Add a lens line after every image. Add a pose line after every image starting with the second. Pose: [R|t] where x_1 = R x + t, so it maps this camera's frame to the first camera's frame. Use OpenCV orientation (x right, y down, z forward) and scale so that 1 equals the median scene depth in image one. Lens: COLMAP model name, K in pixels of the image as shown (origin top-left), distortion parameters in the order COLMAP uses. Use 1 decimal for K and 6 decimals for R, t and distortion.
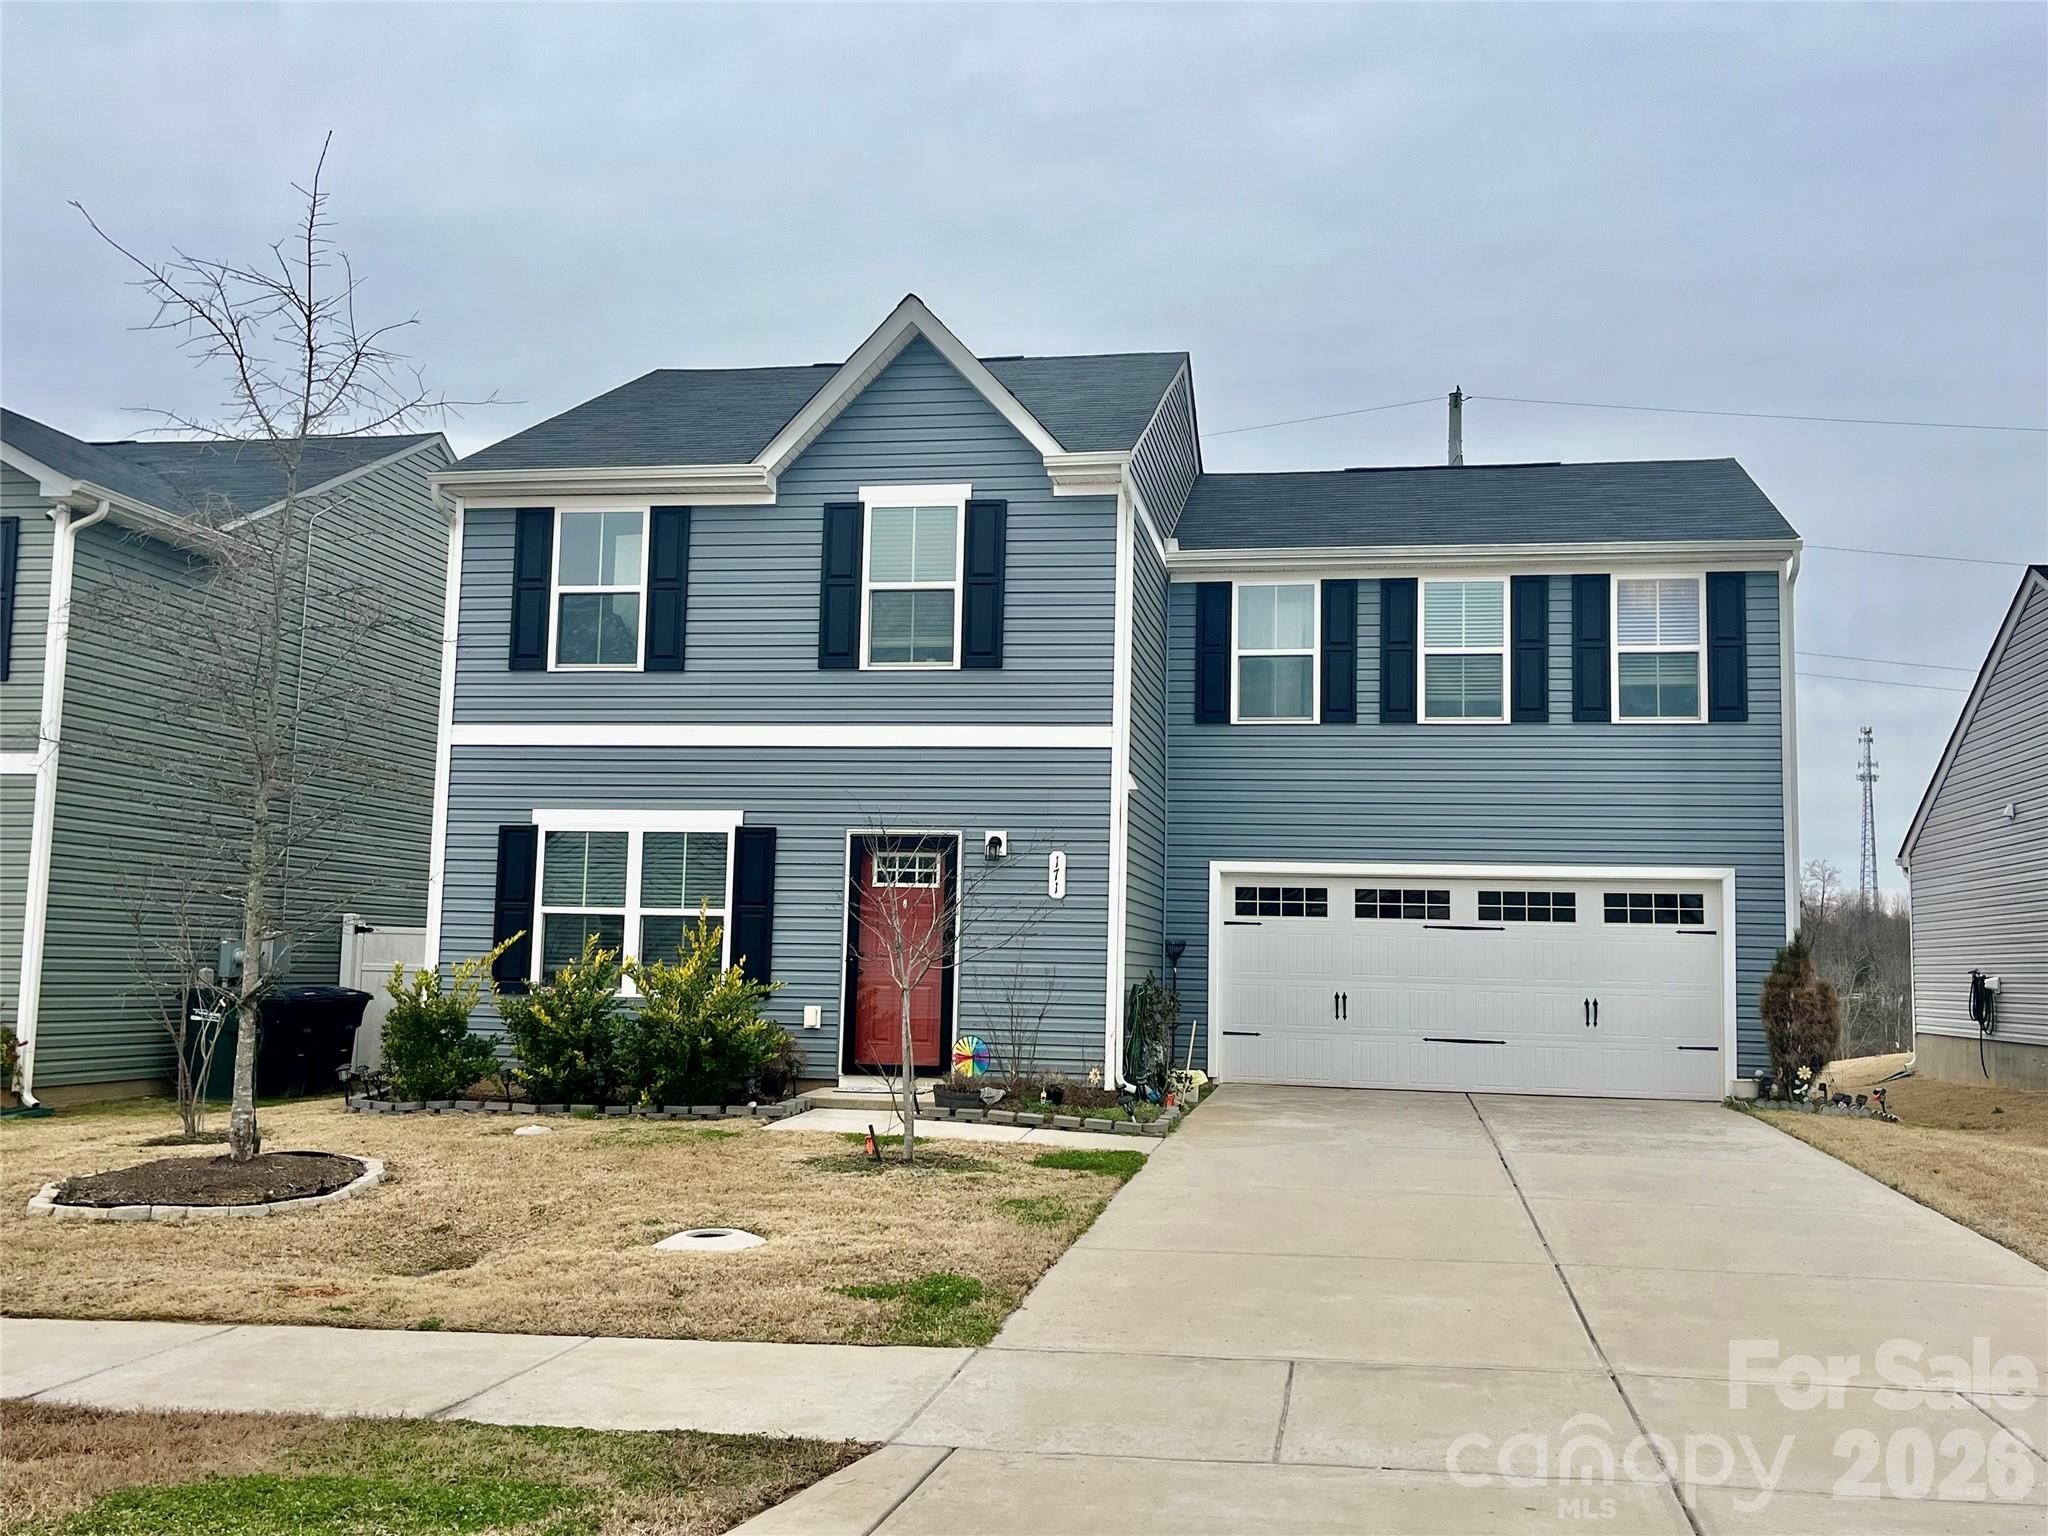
lens RADIAL K [[1906.0, 0, 1024.0], [0, 1906.0, 768.0], [0, 0, 1]] dist [0.066271, -0.010213]
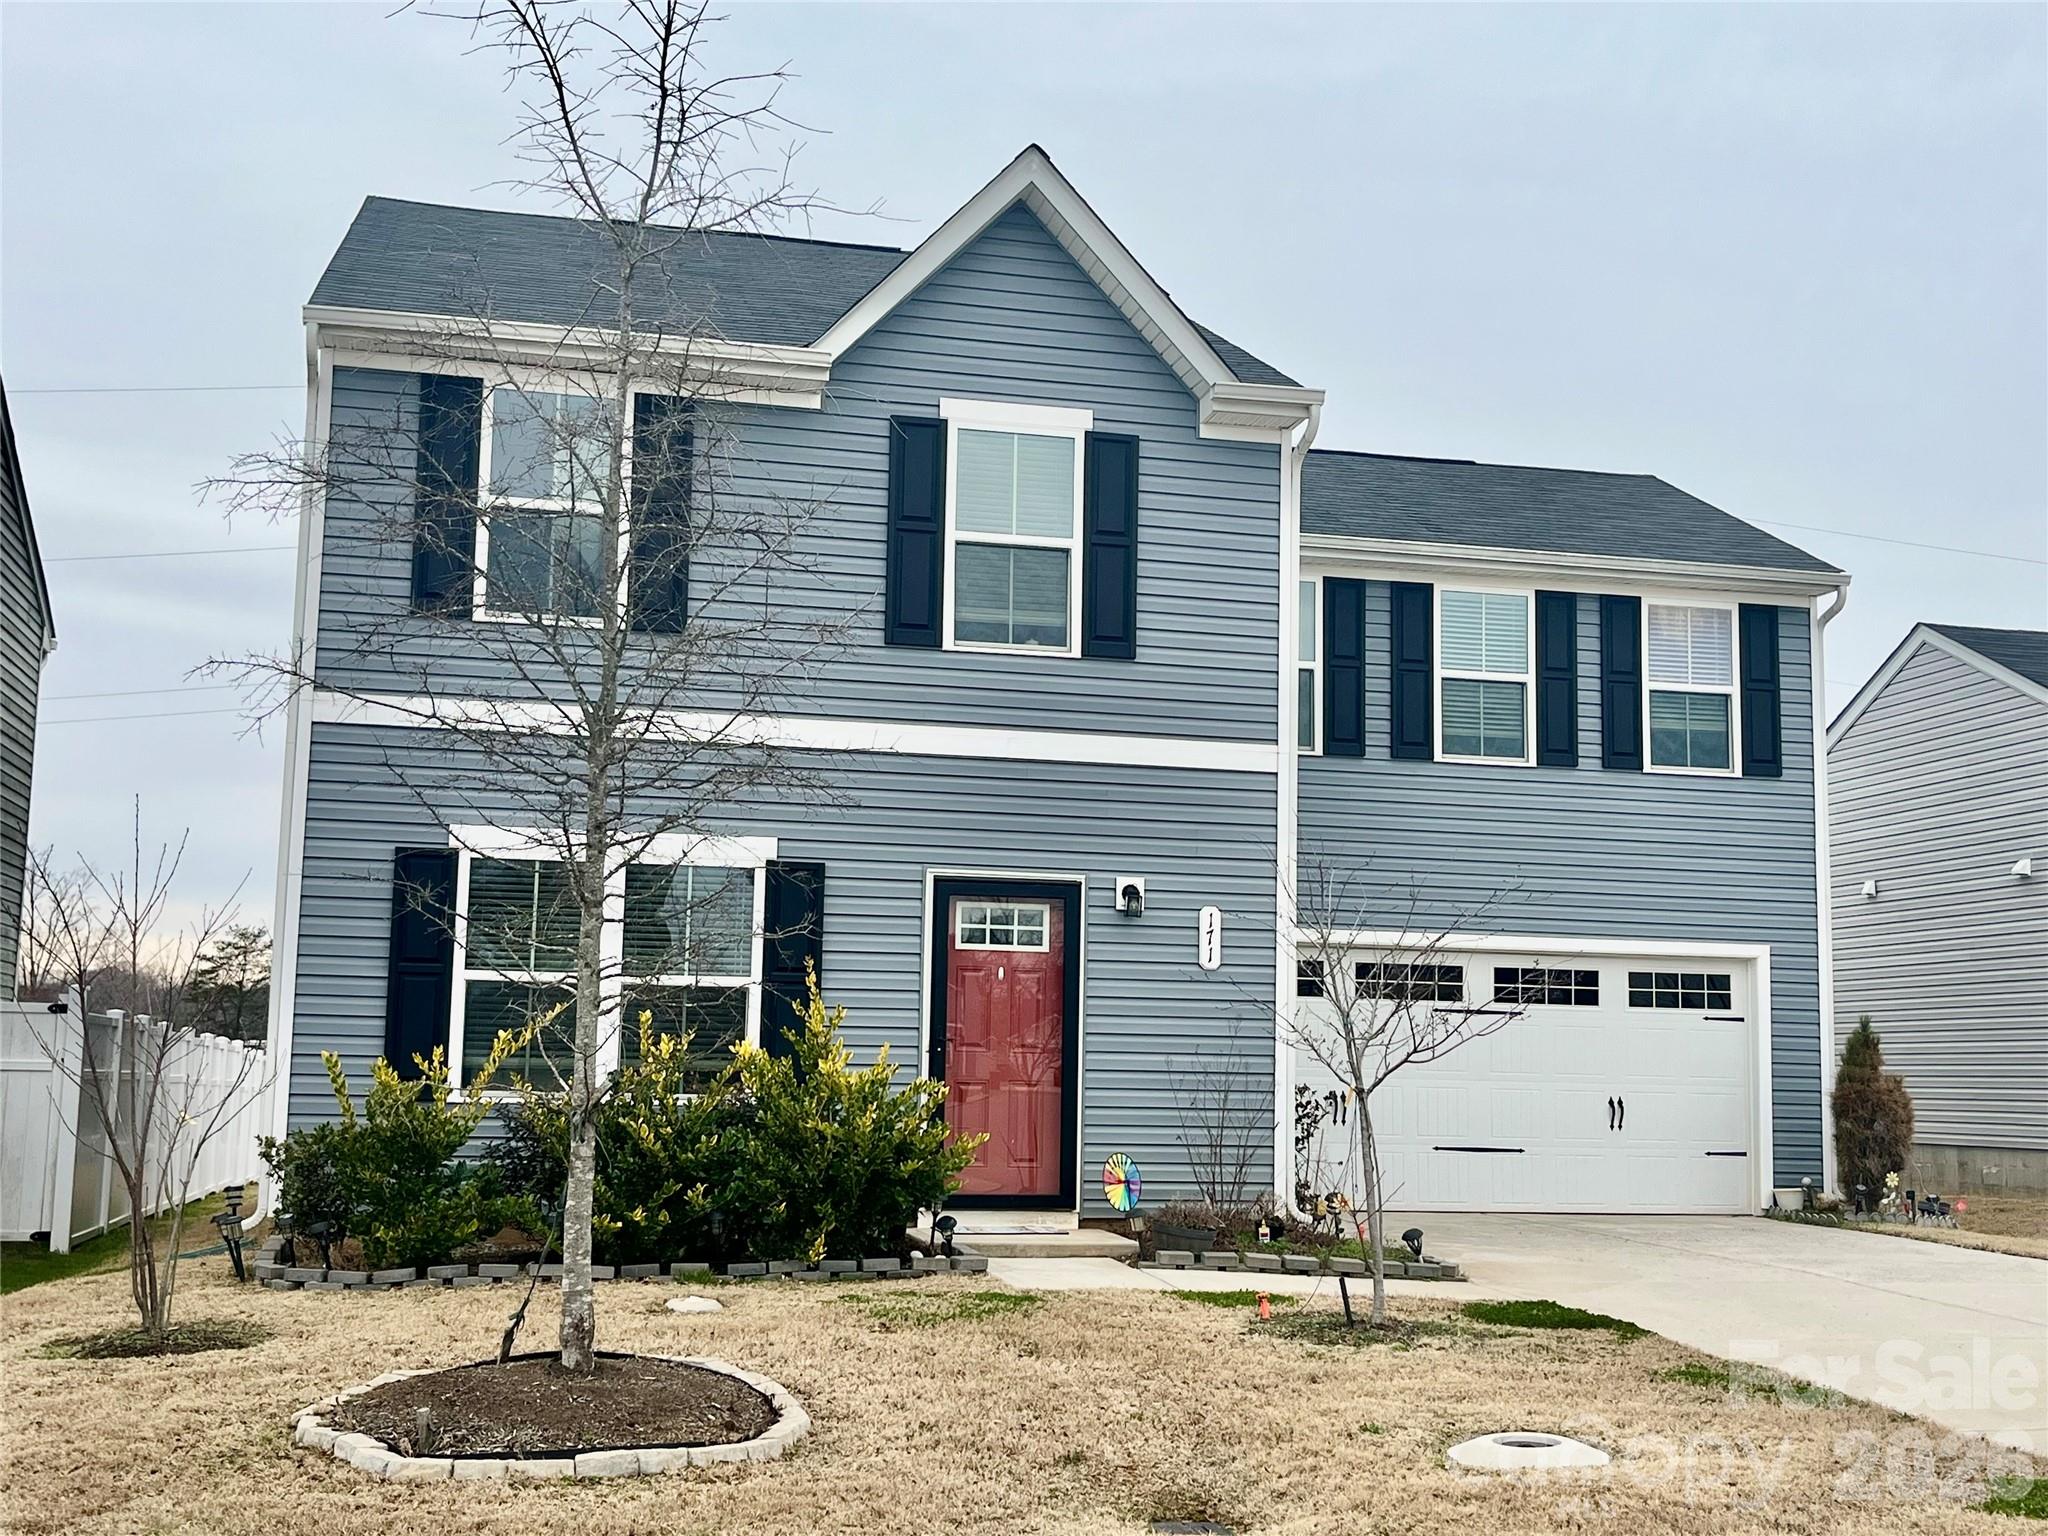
lens RADIAL K [[2341.1, 0, 1024.5], [0, 2341.1, 798.3], [0, 0, 1]] dist [0.075639, 0.003788]
pose [[0.919100, 0.042652, 0.391710, -0.395426], [-0.039659, 0.999089, -0.015732, 0.017363], [-0.392024, -0.001076, 0.919954, 0.165741]]
